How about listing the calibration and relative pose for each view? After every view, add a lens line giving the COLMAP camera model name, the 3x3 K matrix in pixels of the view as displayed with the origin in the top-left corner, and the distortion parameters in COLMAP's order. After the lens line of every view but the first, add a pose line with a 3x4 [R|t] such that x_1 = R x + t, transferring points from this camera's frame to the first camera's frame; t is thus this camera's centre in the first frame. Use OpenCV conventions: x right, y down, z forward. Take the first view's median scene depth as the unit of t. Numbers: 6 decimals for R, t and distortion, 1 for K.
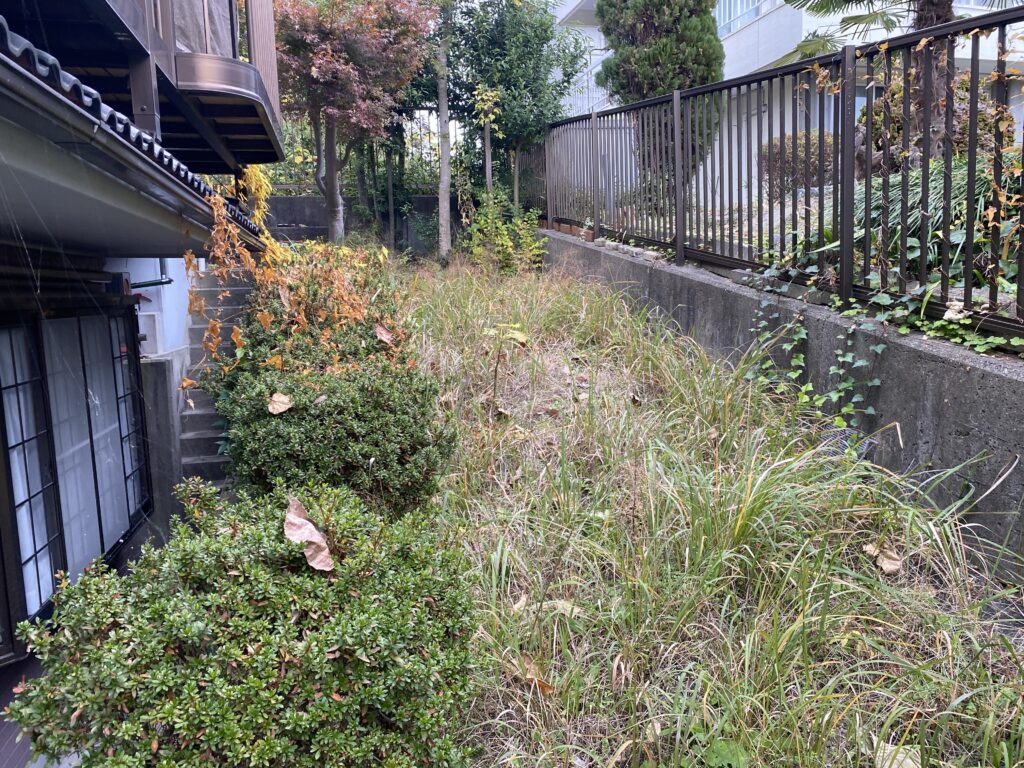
lens RADIAL K [[777.9, 0, 512.0], [0, 777.9, 384.0], [0, 0, 1]] dist [0.009894, -0.012944]
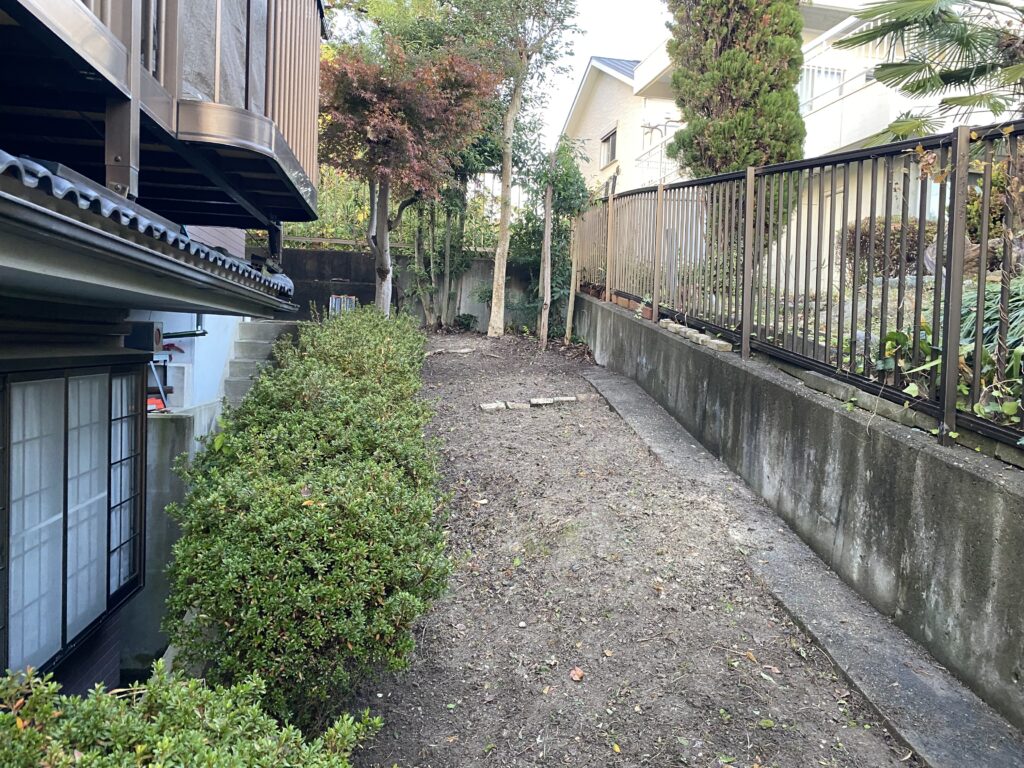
lens RADIAL K [[772.3, 0, 509.8], [0, 772.3, 372.9], [0, 0, 1]] dist [0.062231, -0.101839]
pose [[0.994152, 0.070686, -0.081644, 0.019095], [-0.077552, 0.993424, -0.084227, -0.033369], [0.075153, 0.090066, 0.993096, 0.082959]]
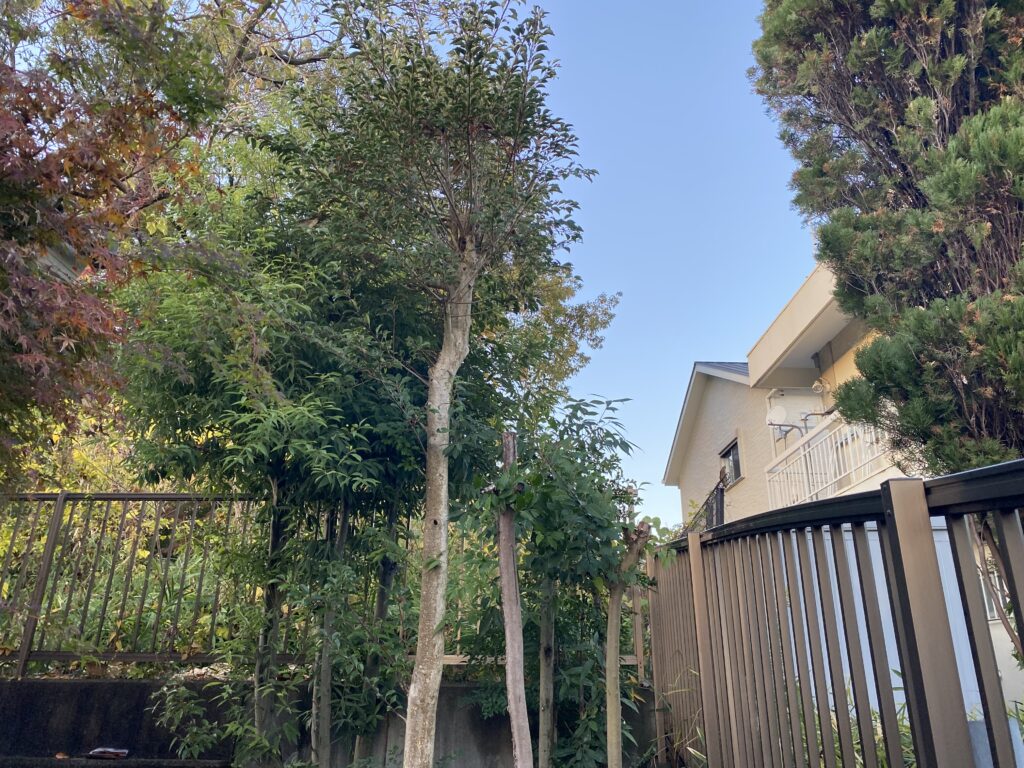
lens RADIAL K [[777.9, 0, 512.0], [0, 777.9, 384.0], [0, 0, 1]] dist [0.009894, -0.012944]
pose [[0.965358, -0.045832, -0.256874, 0.085292], [-0.081274, 0.882665, -0.462922, -0.342000], [0.247950, 0.467763, 0.848362, 0.998753]]
